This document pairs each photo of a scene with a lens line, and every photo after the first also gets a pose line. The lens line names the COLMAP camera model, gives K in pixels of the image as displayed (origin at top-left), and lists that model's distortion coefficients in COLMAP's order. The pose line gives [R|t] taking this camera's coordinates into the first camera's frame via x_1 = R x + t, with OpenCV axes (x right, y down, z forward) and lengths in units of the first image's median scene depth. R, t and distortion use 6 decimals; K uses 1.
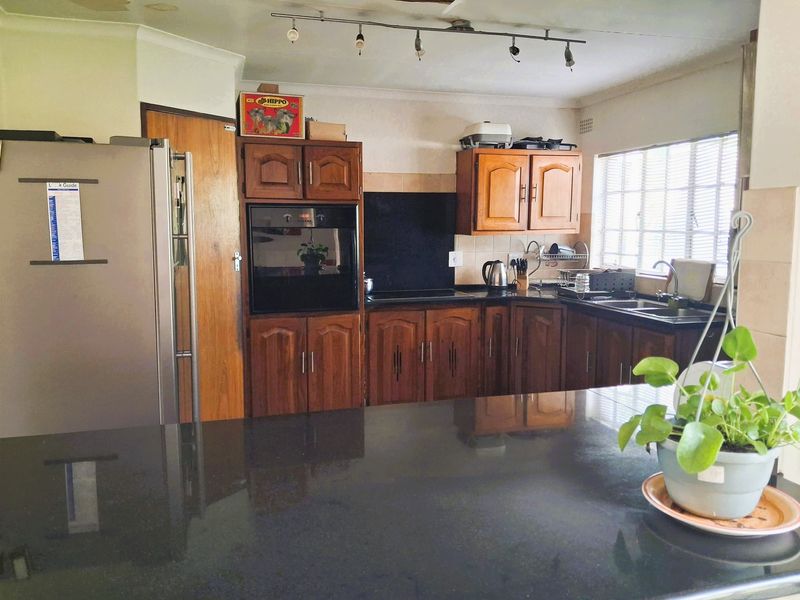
lens RADIAL K [[635.2, 0, 404.5], [0, 635.2, 299.6], [0, 0, 1]] dist [0.080970, -0.146292]
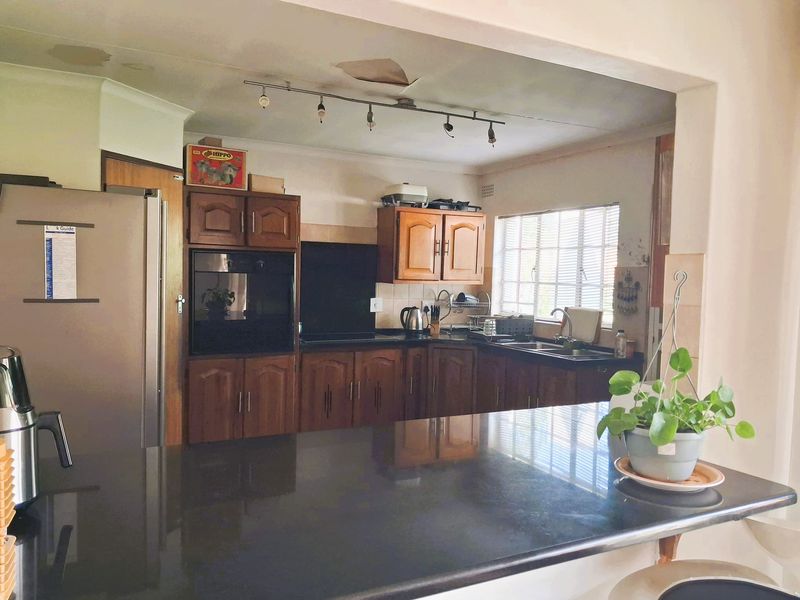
lens RADIAL K [[633.9, 0, 400.9], [0, 633.9, 316.2], [0, 0, 1]] dist [0.152239, -0.310948]
pose [[0.980013, 0.009403, 0.198709, -0.112591], [0.000870, 0.998670, -0.051546, 0.013390], [-0.198930, 0.050688, 0.978702, -0.087950]]
